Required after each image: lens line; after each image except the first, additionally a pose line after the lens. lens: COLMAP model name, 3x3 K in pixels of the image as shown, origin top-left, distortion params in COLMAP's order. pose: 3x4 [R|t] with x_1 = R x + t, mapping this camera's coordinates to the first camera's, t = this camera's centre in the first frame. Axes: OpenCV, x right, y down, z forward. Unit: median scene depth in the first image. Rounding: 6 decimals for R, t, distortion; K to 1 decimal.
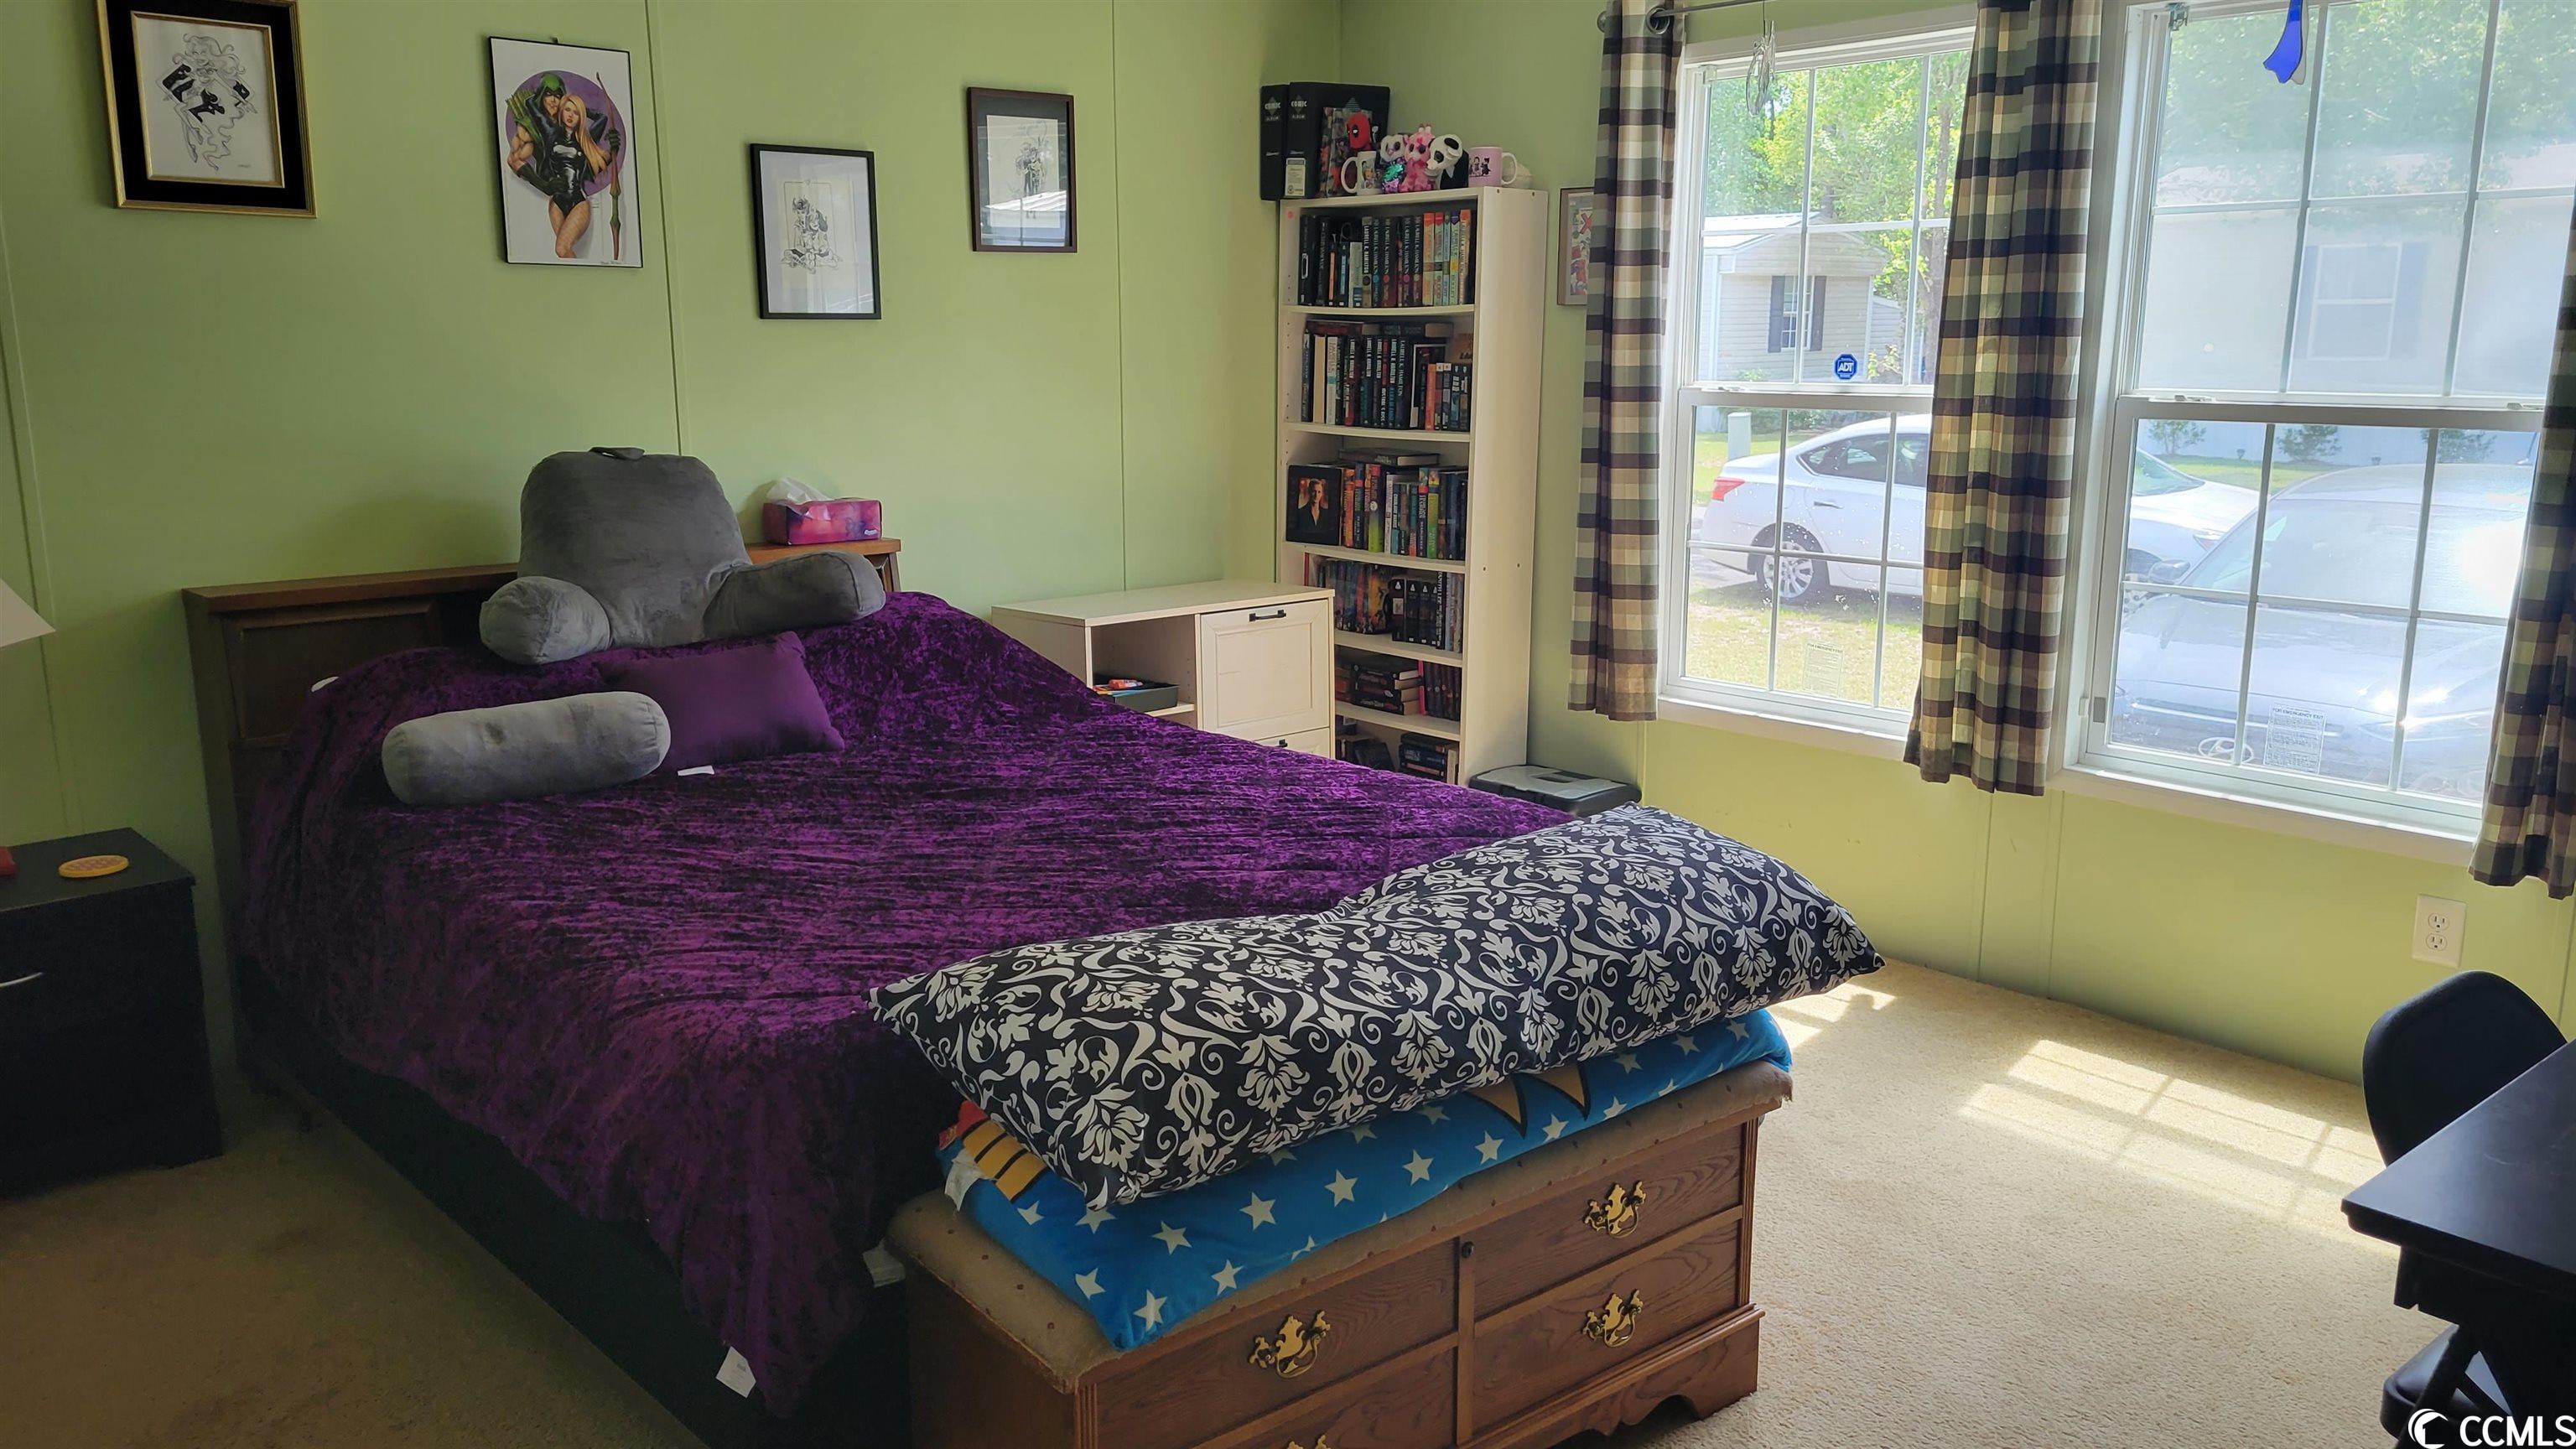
lens RADIAL K [[1944.3, 0, 1283.1], [0, 1944.3, 718.8], [0, 0, 1]] dist [0.043780, -0.007783]
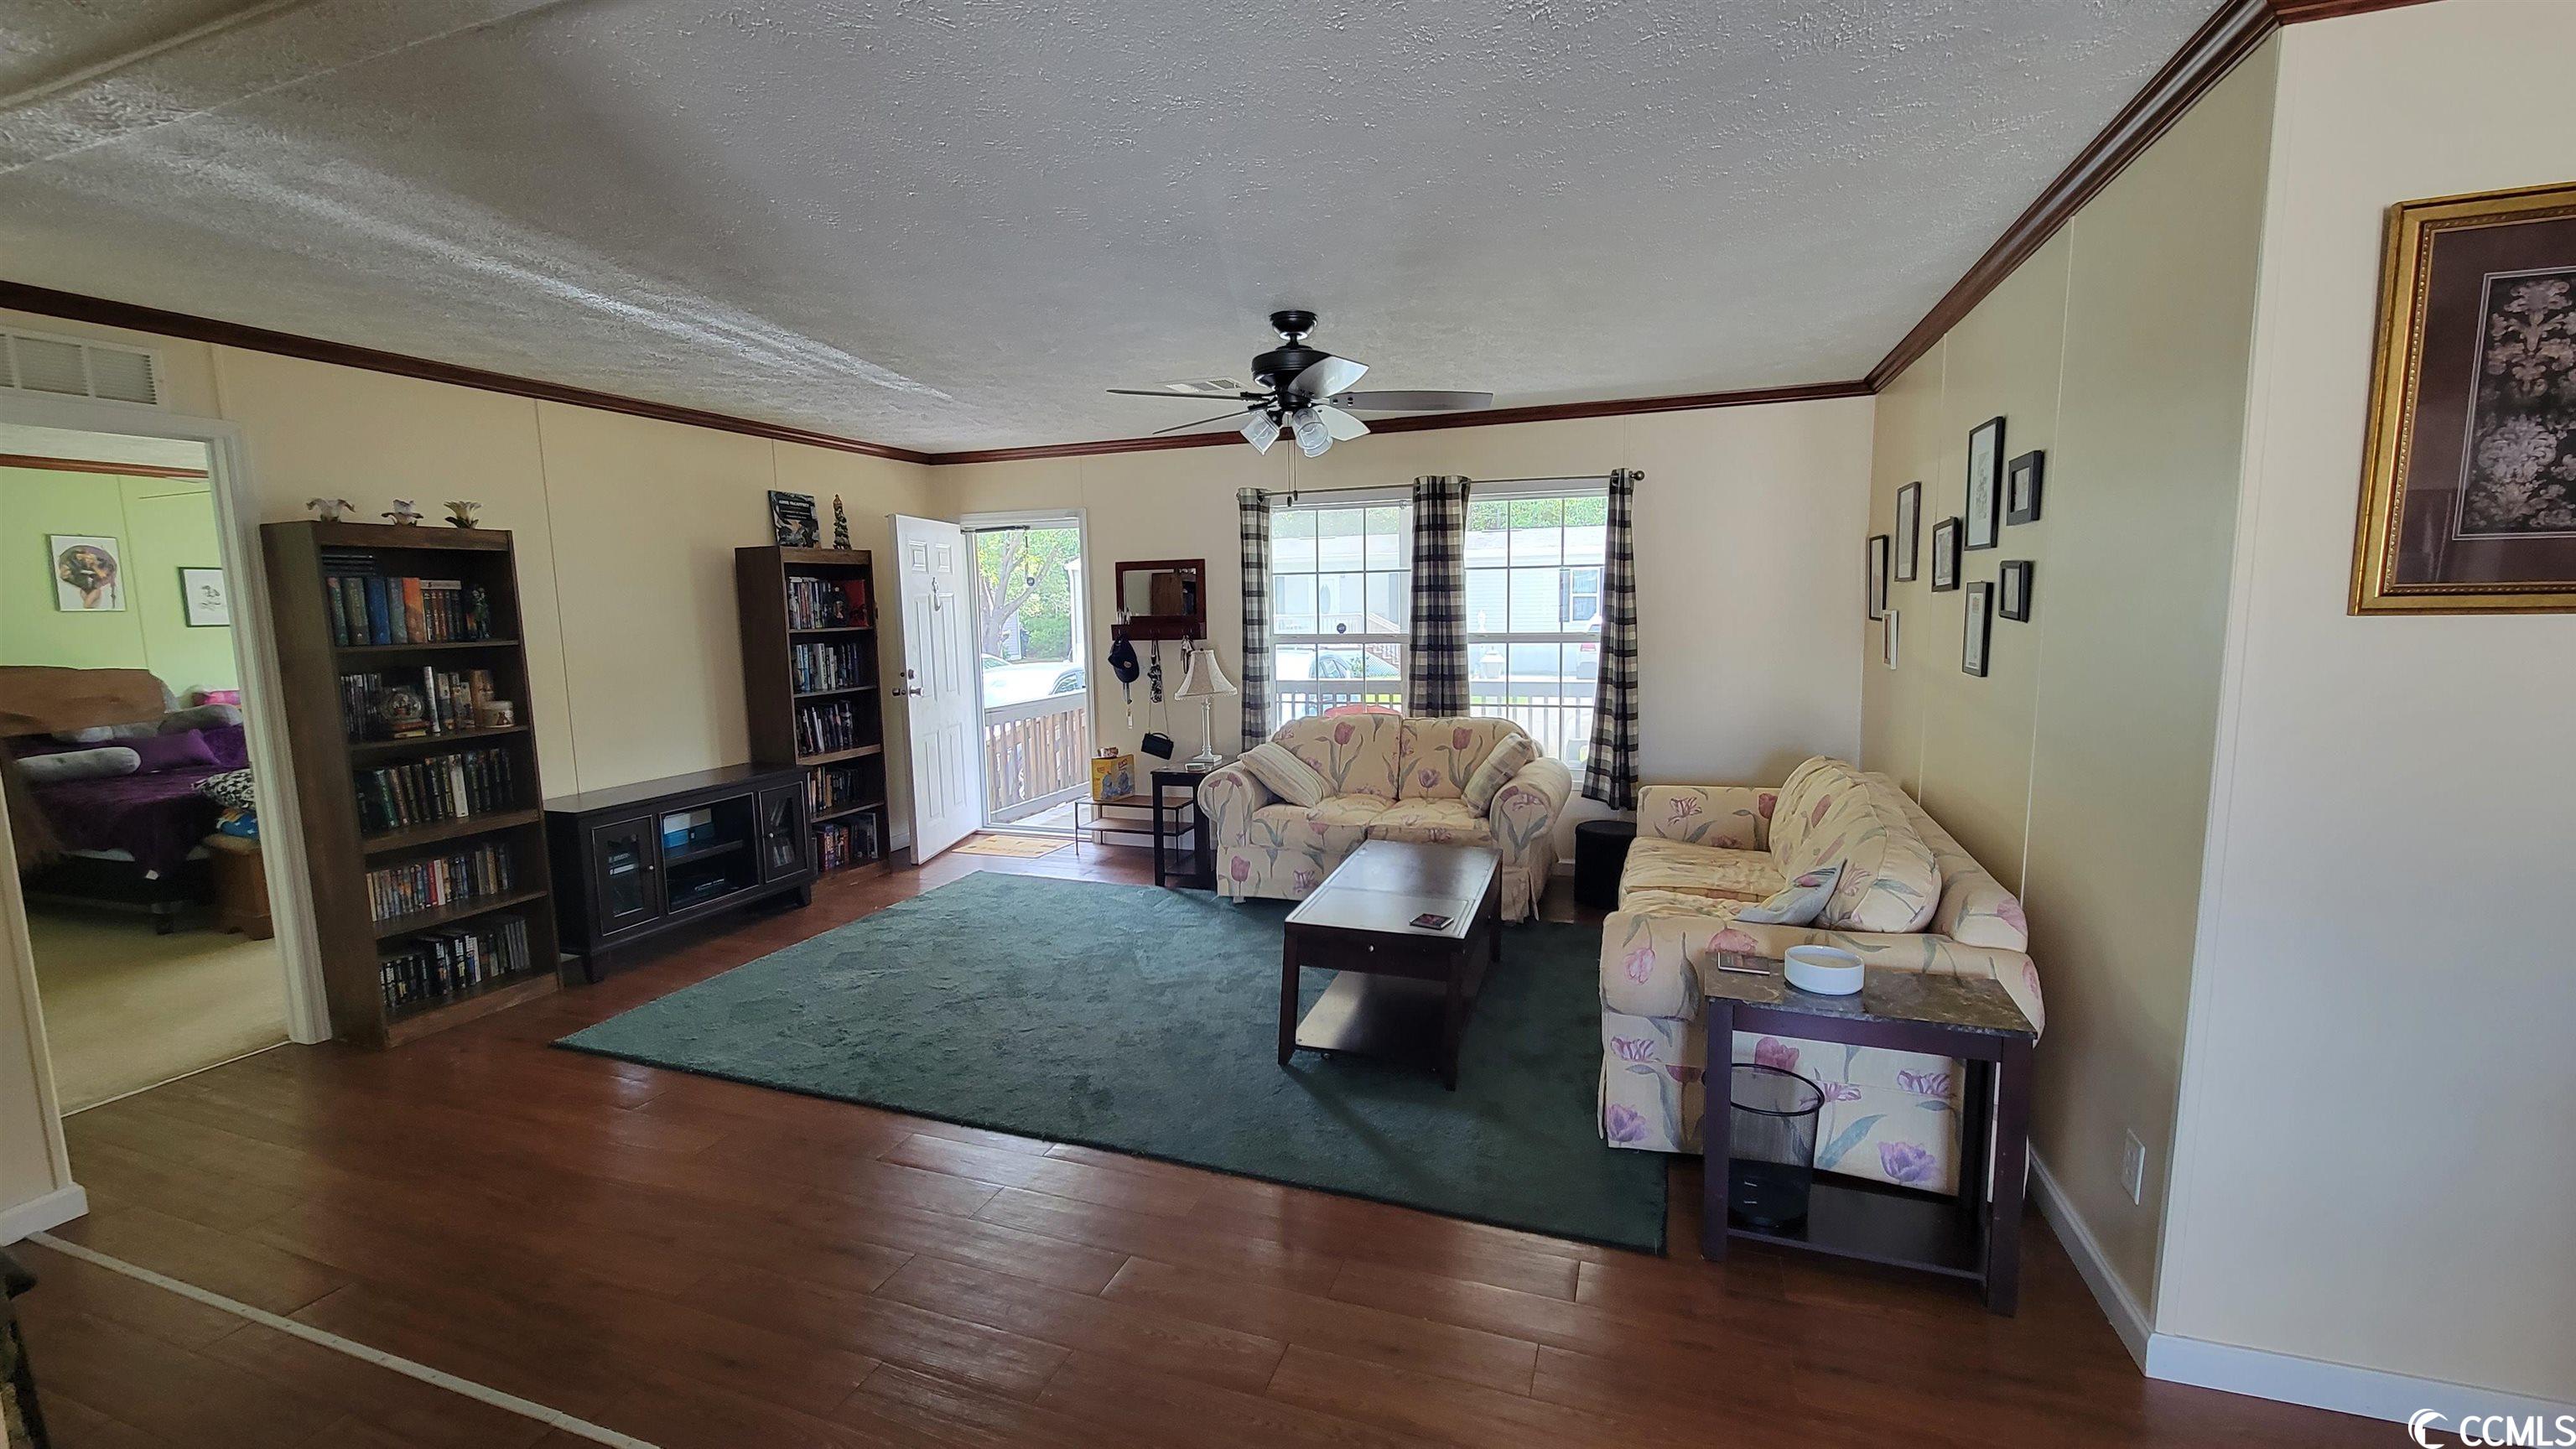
lens RADIAL K [[1042.8, 0, 1294.7], [0, 1042.8, 737.3], [0, 0, 1]] dist [-0.000630, -0.001703]
pose [[0.875568, -0.072095, 0.477684, 0.440049], [0.112091, 0.992135, -0.055716, 0.233853], [-0.469910, 0.102328, 0.876763, -1.142158]]
